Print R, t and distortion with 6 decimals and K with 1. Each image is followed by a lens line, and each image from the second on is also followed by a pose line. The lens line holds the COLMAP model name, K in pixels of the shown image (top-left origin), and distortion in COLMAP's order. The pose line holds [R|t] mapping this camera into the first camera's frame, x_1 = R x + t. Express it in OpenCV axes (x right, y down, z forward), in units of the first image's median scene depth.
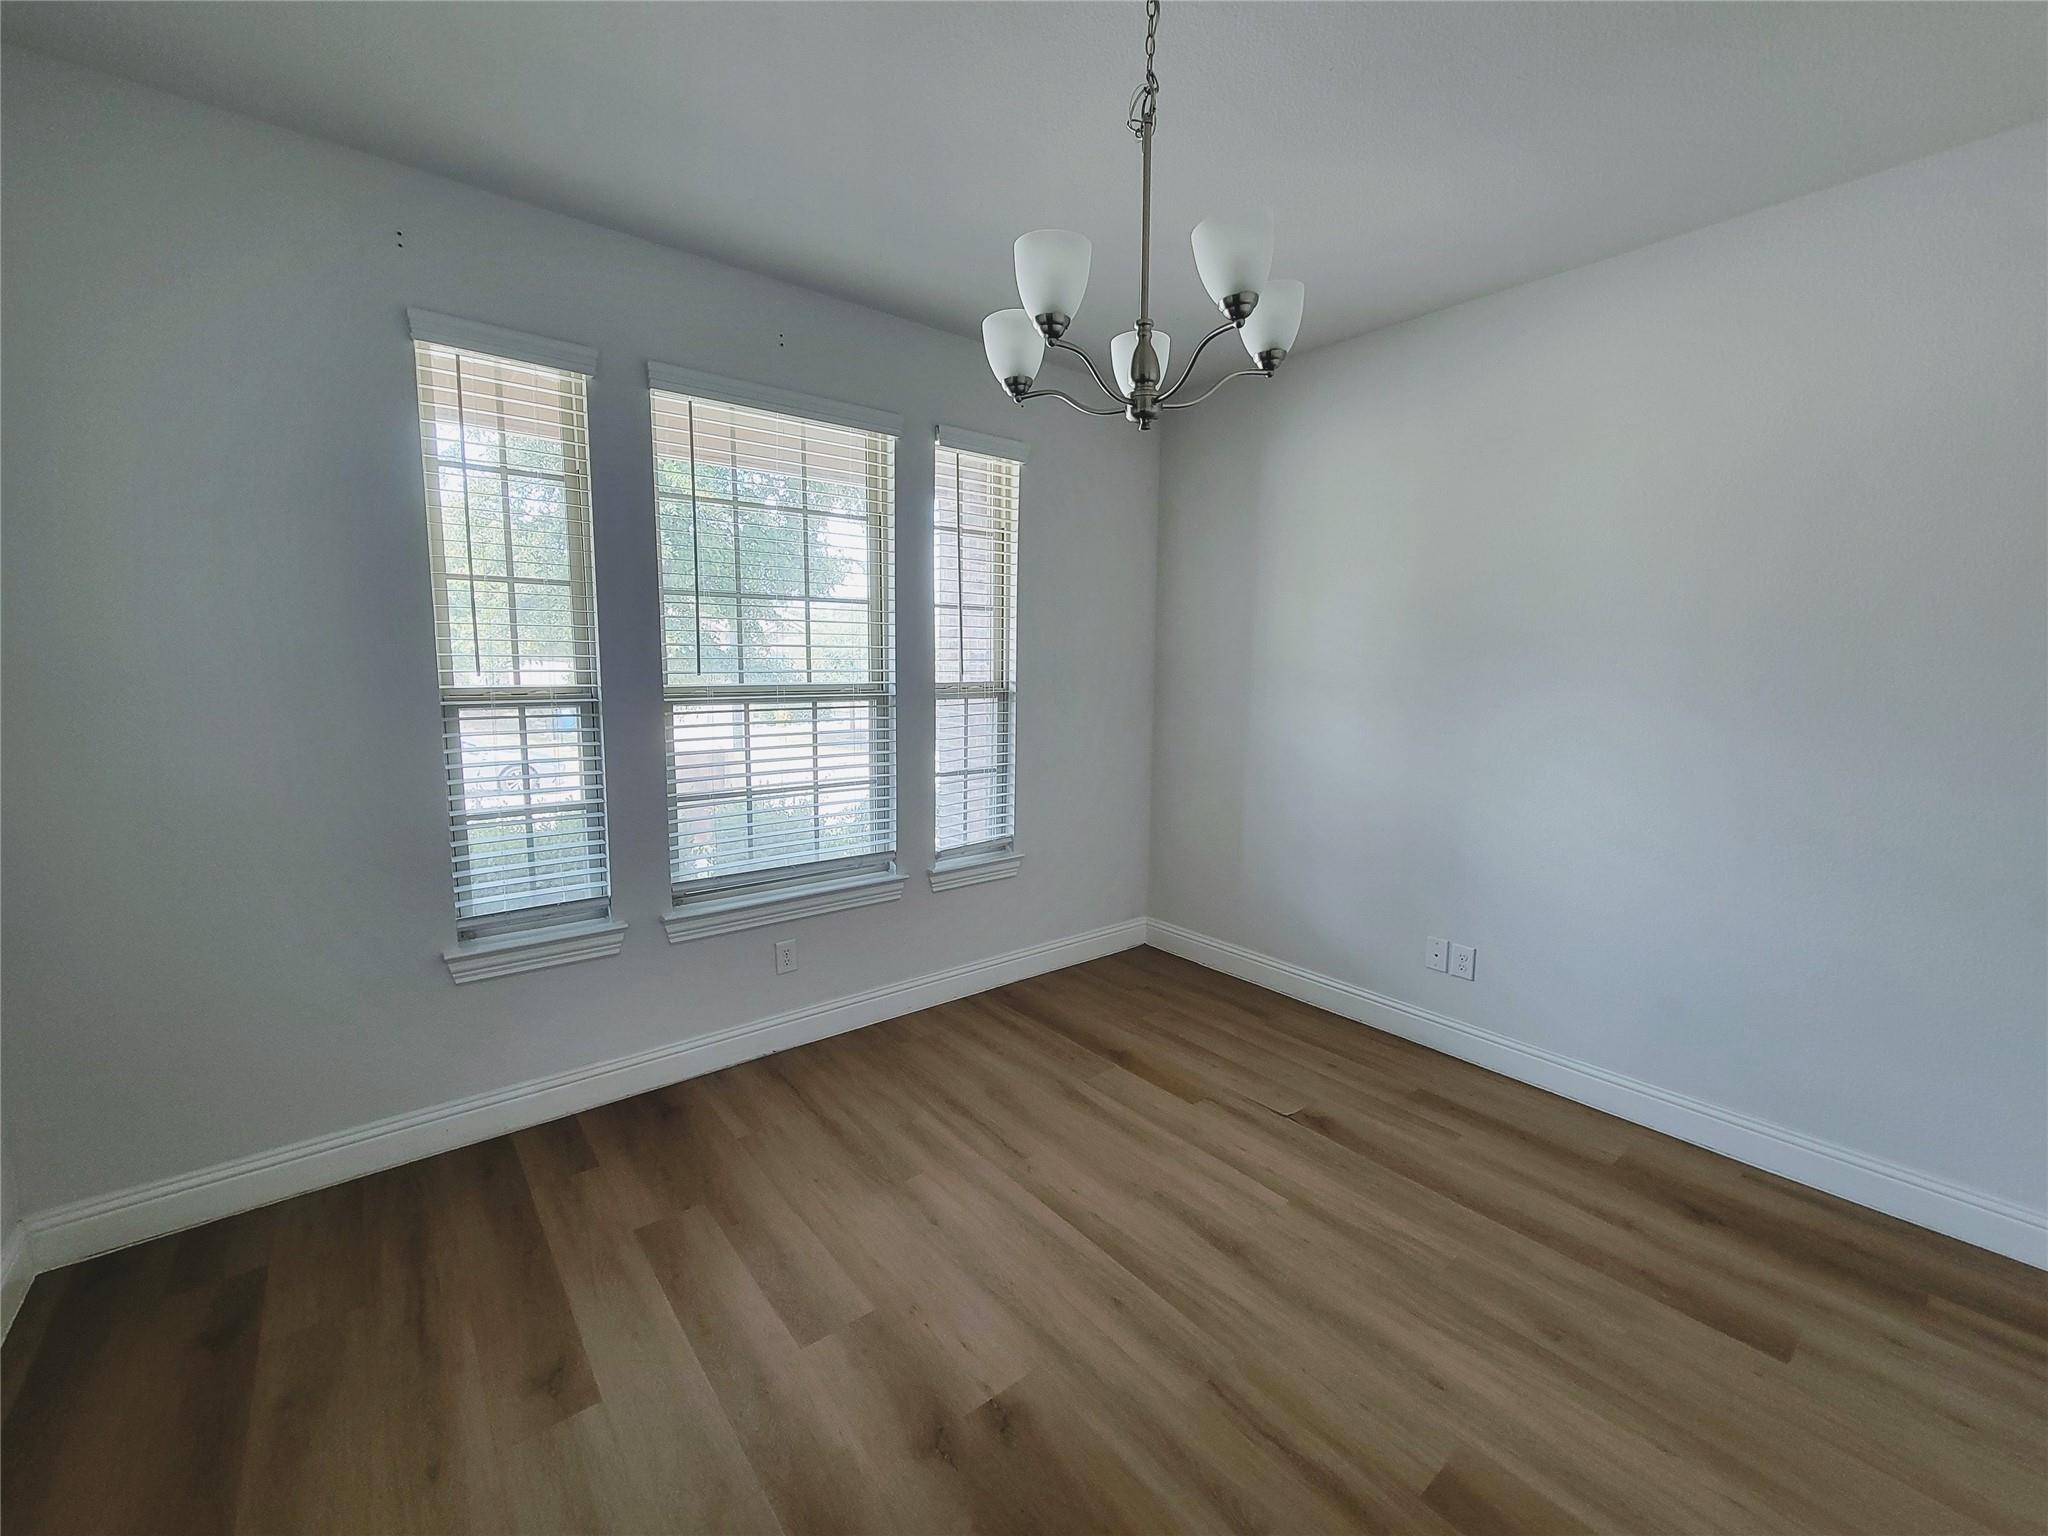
lens RADIAL K [[846.0, 0, 1021.7], [0, 846.0, 754.9], [0, 0, 1]] dist [0.014236, -0.000550]
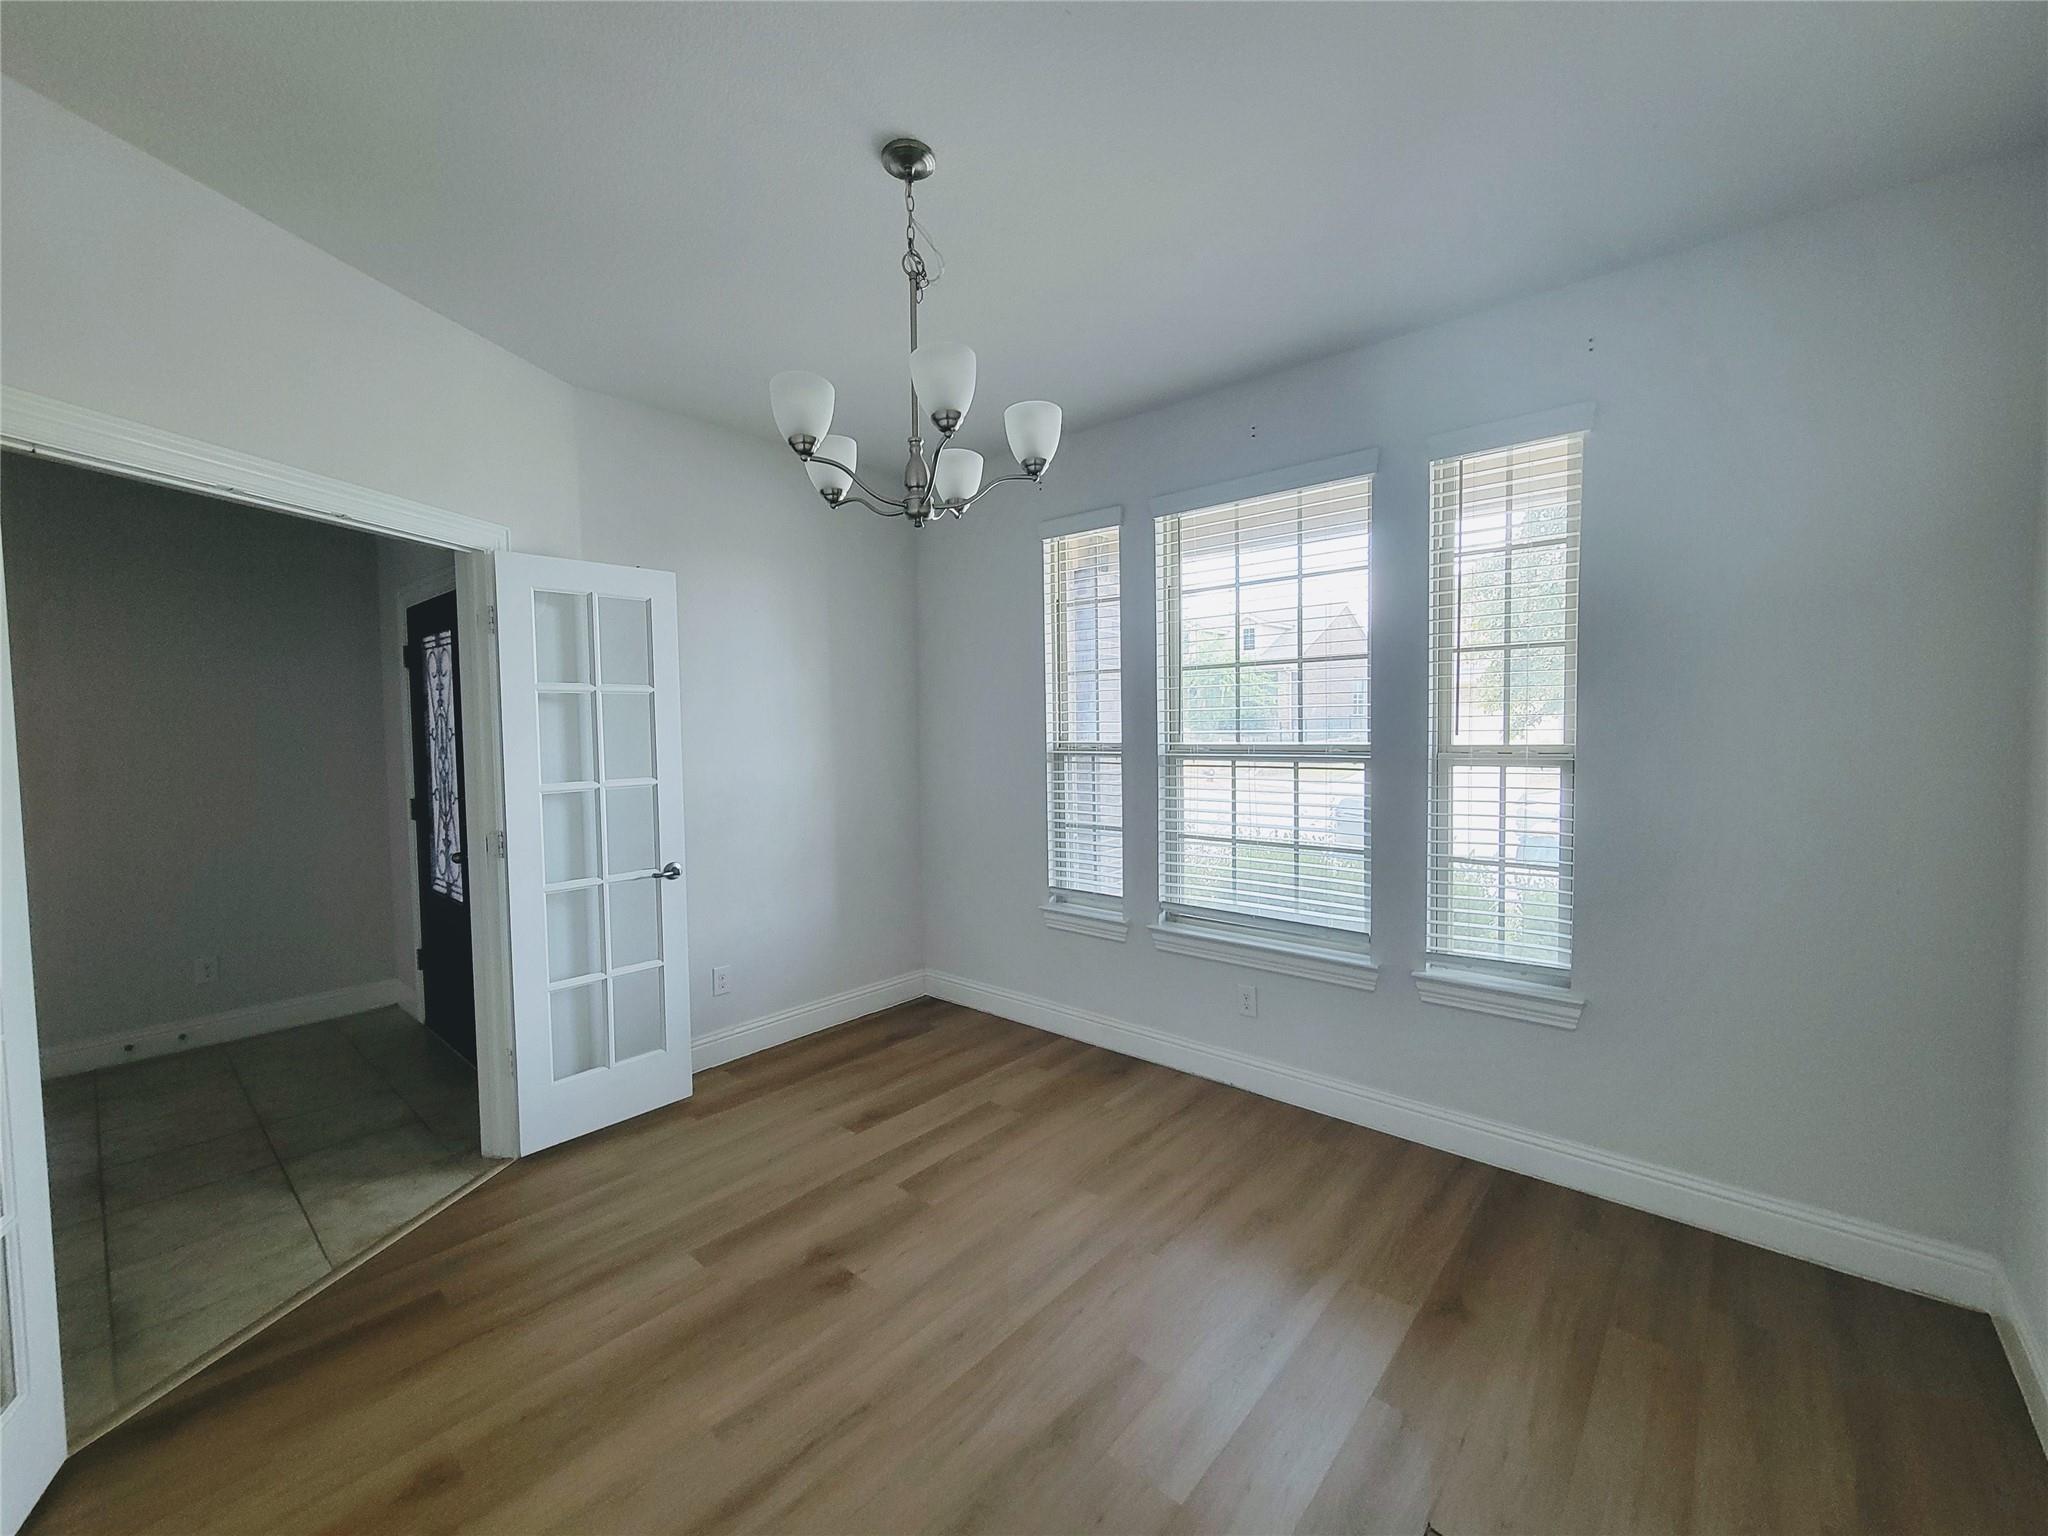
lens RADIAL K [[830.5, 0, 1025.1], [0, 830.5, 759.9], [0, 0, 1]] dist [-0.000764, -0.000219]
pose [[0.170304, 0.033137, -0.984834, 0.701414], [-0.087272, 0.996014, 0.018422, -0.057404], [0.981519, 0.082811, 0.172517, 0.533692]]
